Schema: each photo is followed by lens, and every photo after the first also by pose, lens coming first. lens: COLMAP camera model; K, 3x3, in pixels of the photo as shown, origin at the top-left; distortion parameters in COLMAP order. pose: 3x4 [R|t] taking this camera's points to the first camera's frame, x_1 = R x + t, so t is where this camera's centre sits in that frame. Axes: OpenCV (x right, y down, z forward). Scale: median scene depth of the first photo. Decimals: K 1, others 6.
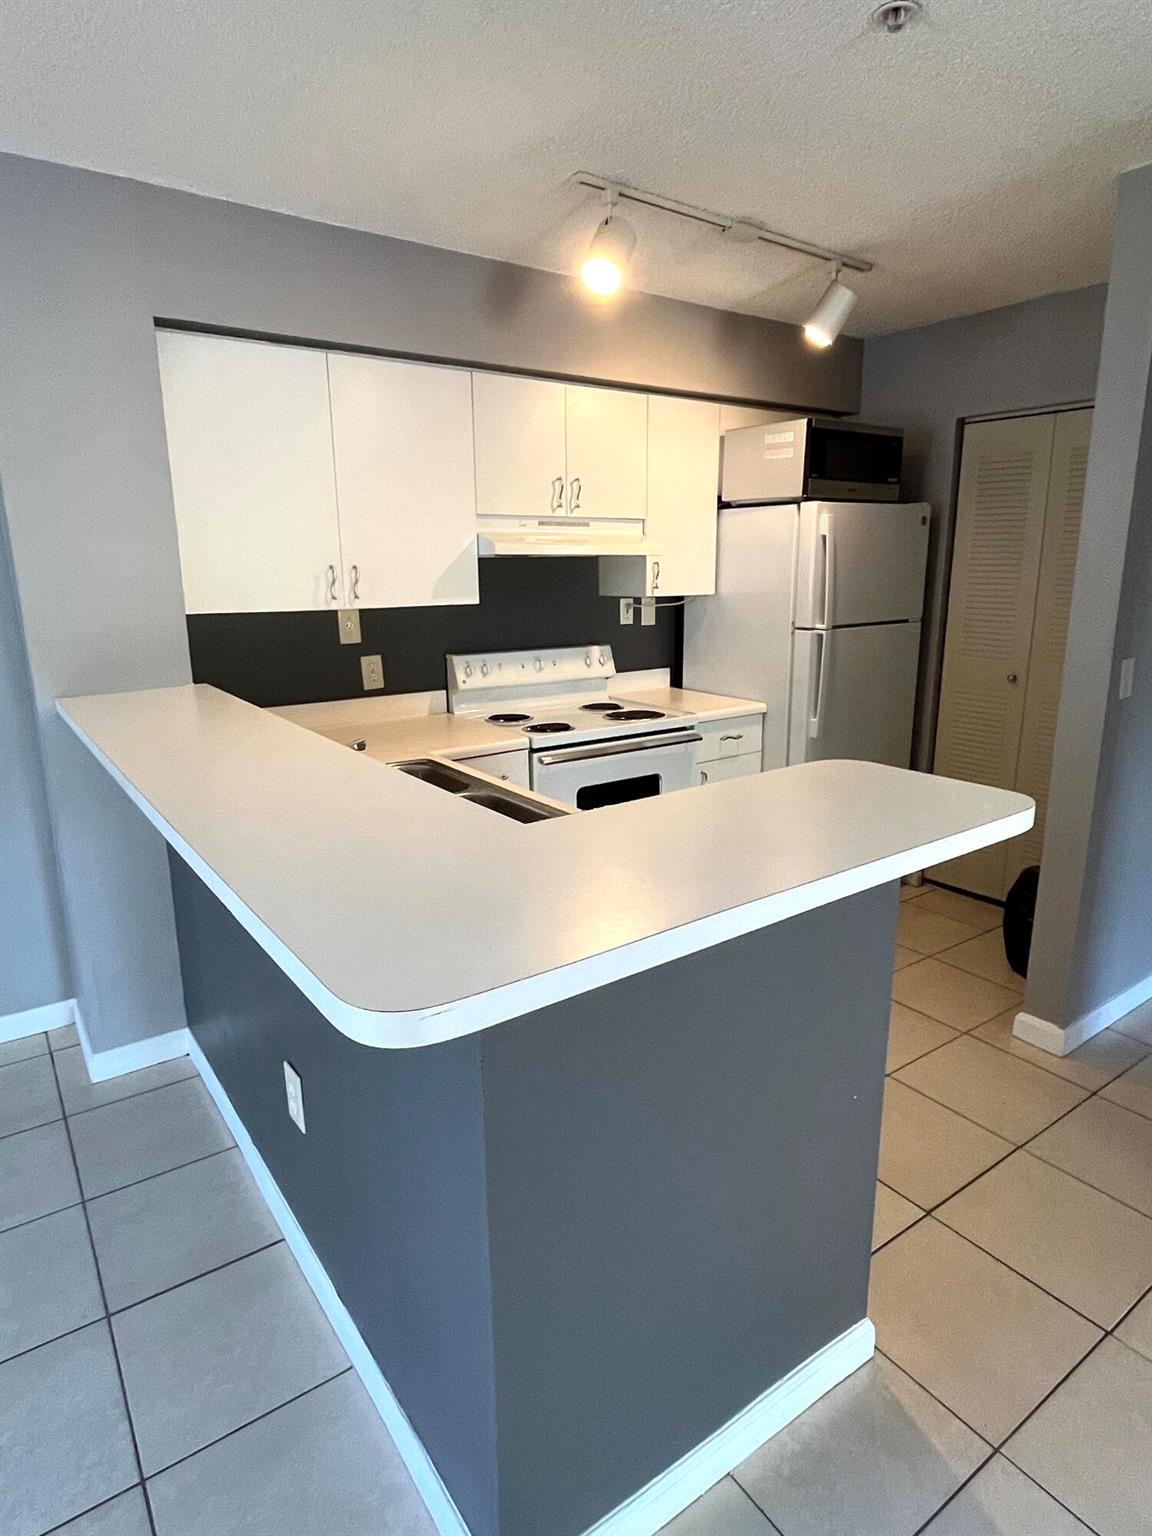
lens RADIAL K [[874.4, 0, 580.3], [0, 874.4, 779.3], [0, 0, 1]] dist [-0.002645, 0.002973]
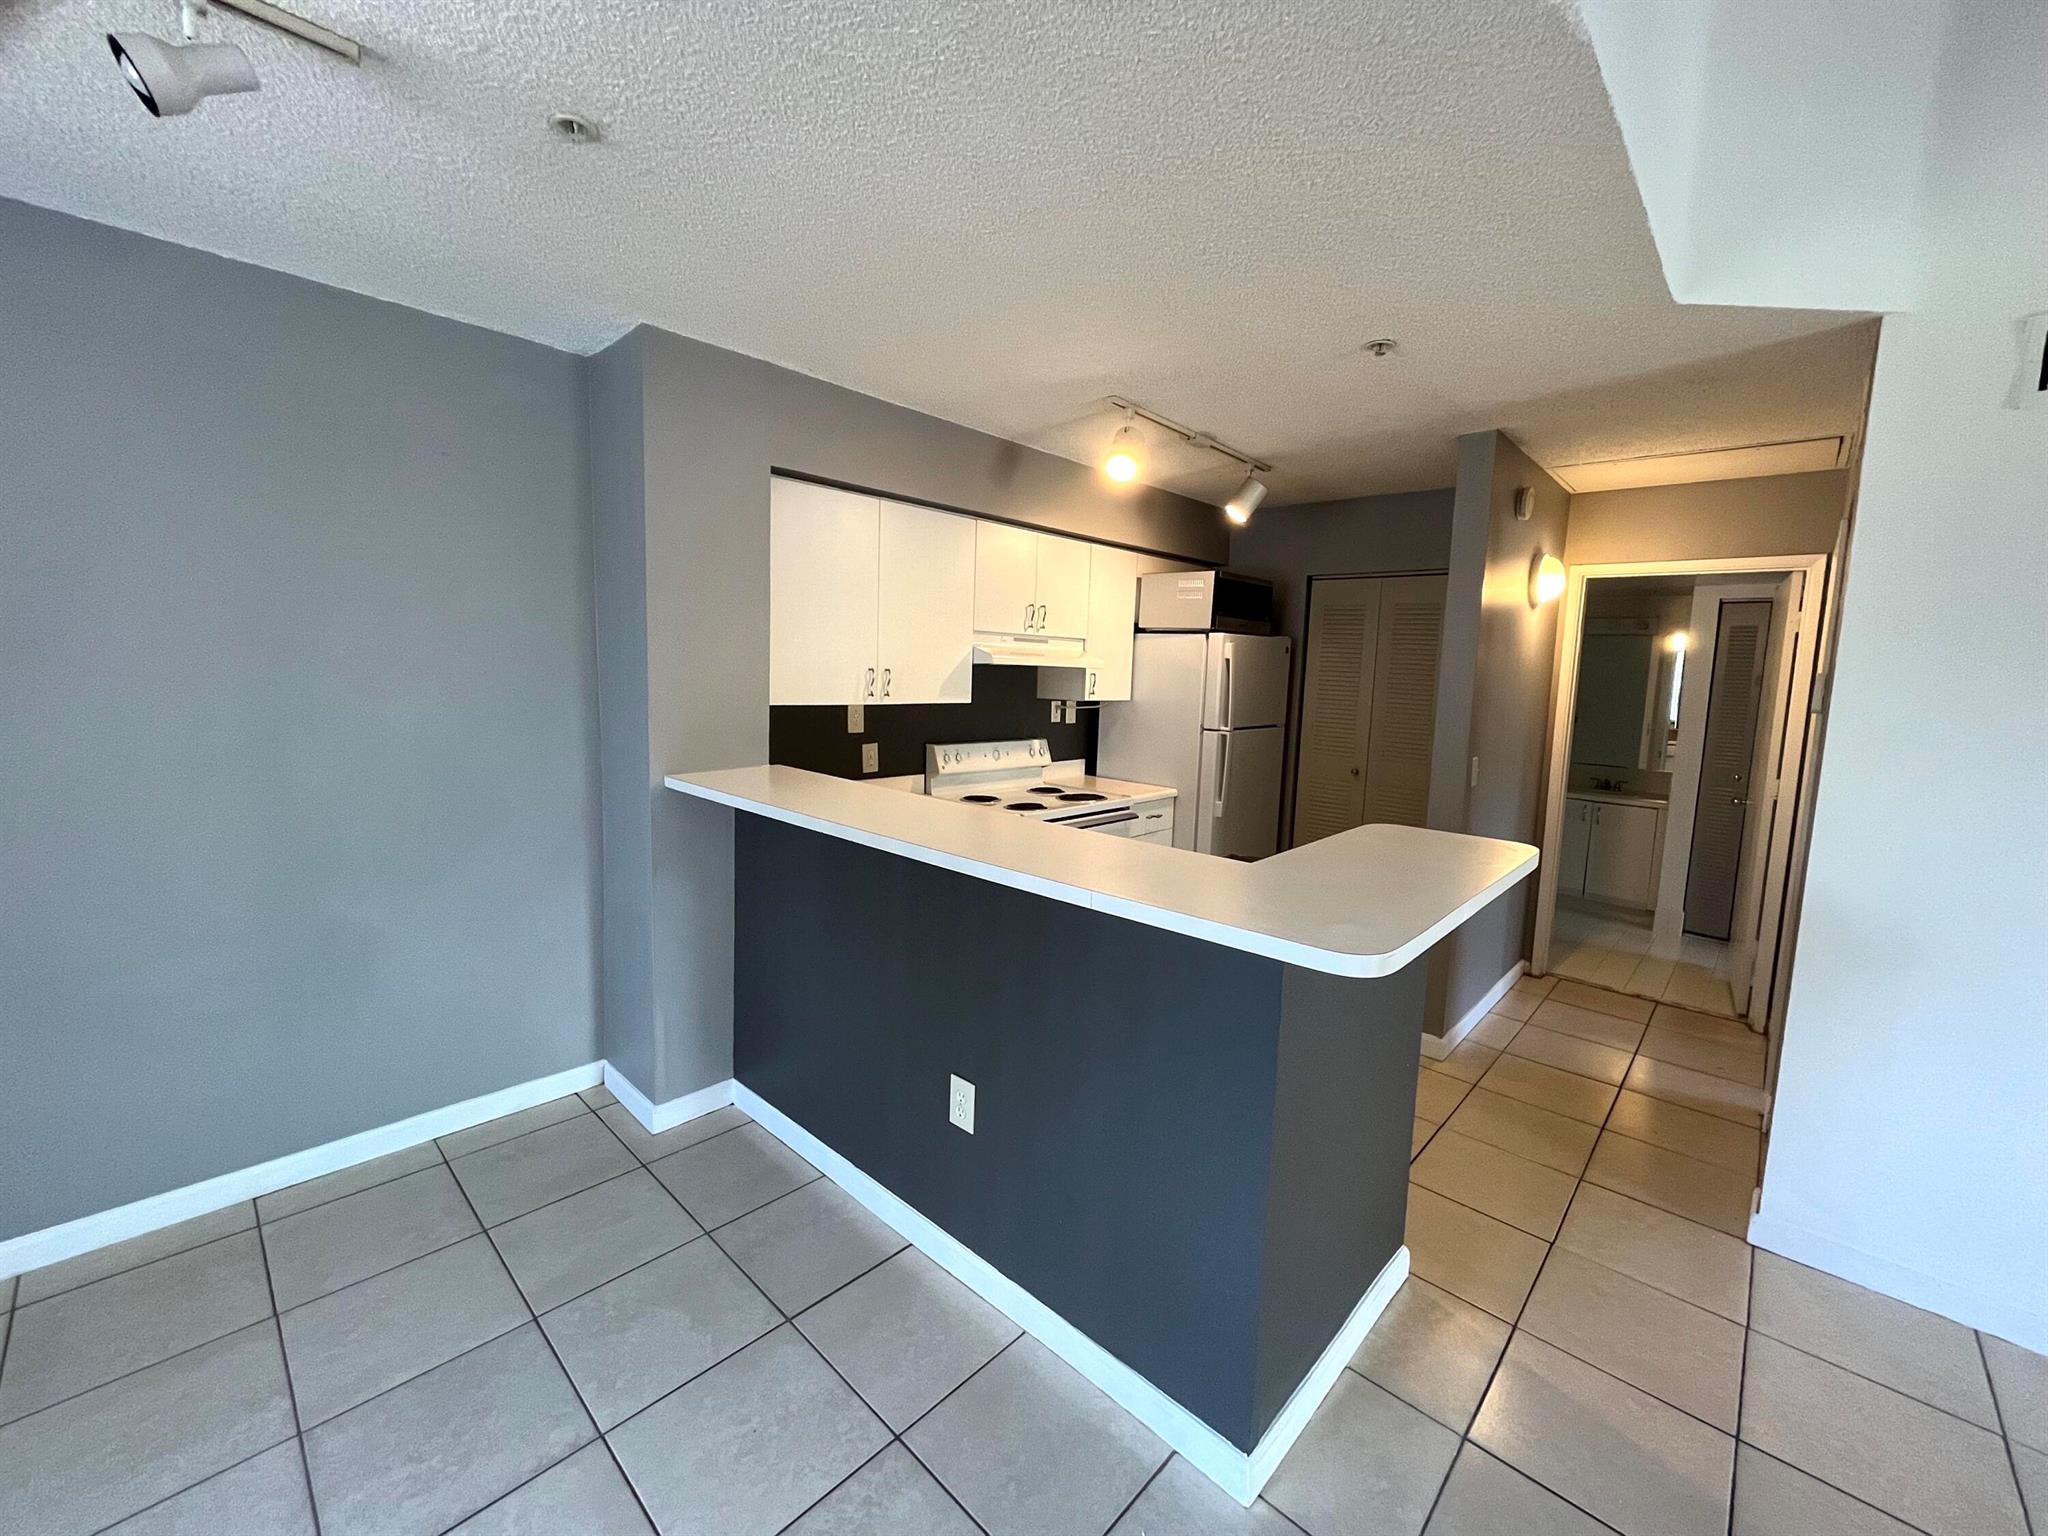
lens RADIAL K [[824.8, 0, 1020.7], [0, 824.8, 762.8], [0, 0, 1]] dist [-0.000839, 0.000201]
pose [[0.979486, 0.018476, 0.200662, -0.260368], [0.005614, 0.992900, -0.118823, 0.014763], [-0.201432, 0.117512, 0.972428, -0.099860]]
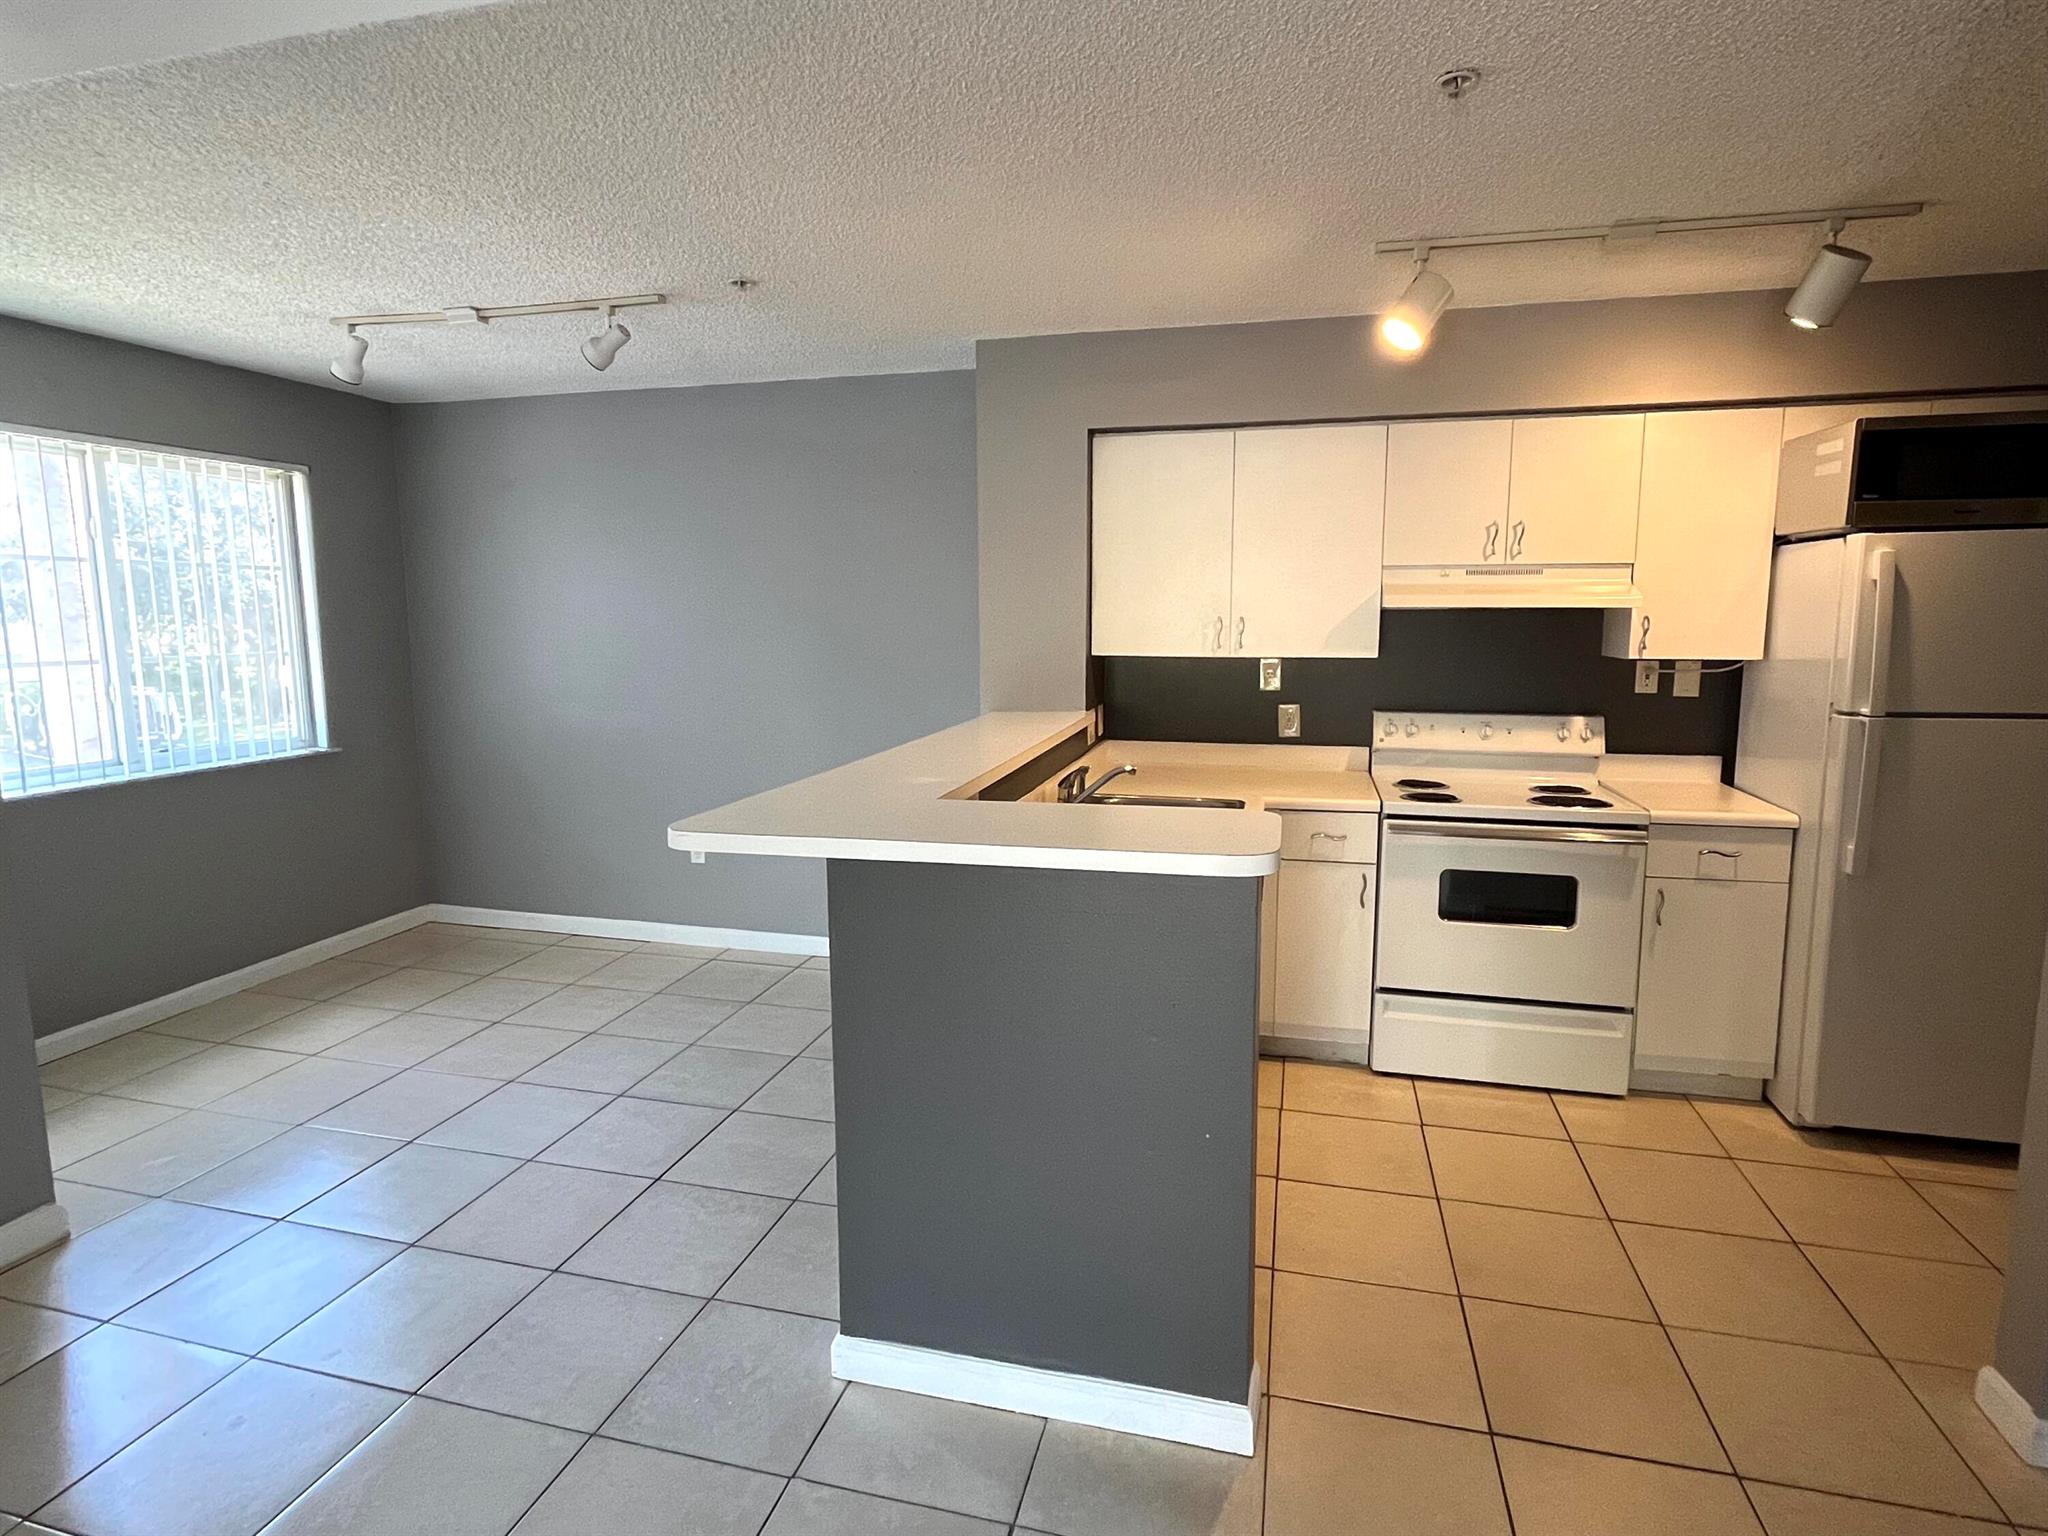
lens RADIAL K [[1060.2, 0, 1033.4], [0, 1060.2, 755.2], [0, 0, 1]] dist [-0.002934, 0.000214]
pose [[0.644408, 0.107785, -0.757047, 0.498475], [-0.187937, 0.981974, -0.020166, -0.002962], [0.741227, 0.155272, 0.653049, -0.011708]]
